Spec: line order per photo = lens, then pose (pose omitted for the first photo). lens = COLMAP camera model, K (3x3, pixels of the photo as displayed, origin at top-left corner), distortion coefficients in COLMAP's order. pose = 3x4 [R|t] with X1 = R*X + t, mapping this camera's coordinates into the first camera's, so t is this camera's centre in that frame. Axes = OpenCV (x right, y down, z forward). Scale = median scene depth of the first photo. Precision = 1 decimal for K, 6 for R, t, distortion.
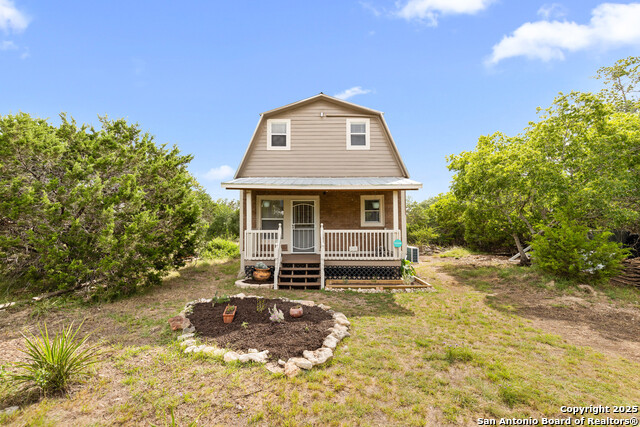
lens RADIAL K [[292.4, 0, 306.2], [0, 292.4, 213.0], [0, 0, 1]] dist [0.005989, -0.000738]
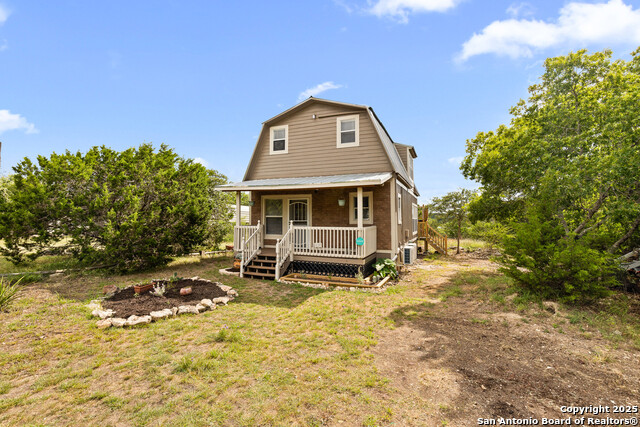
lens RADIAL K [[292.4, 0, 302.6], [0, 292.4, 207.6], [0, 0, 1]] dist [0.005989, -0.000738]
pose [[0.921134, -0.012514, -0.389044, 0.427054], [0.011212, 0.999921, -0.005615, -0.005370], [0.389084, 0.000810, 0.921202, 0.017350]]
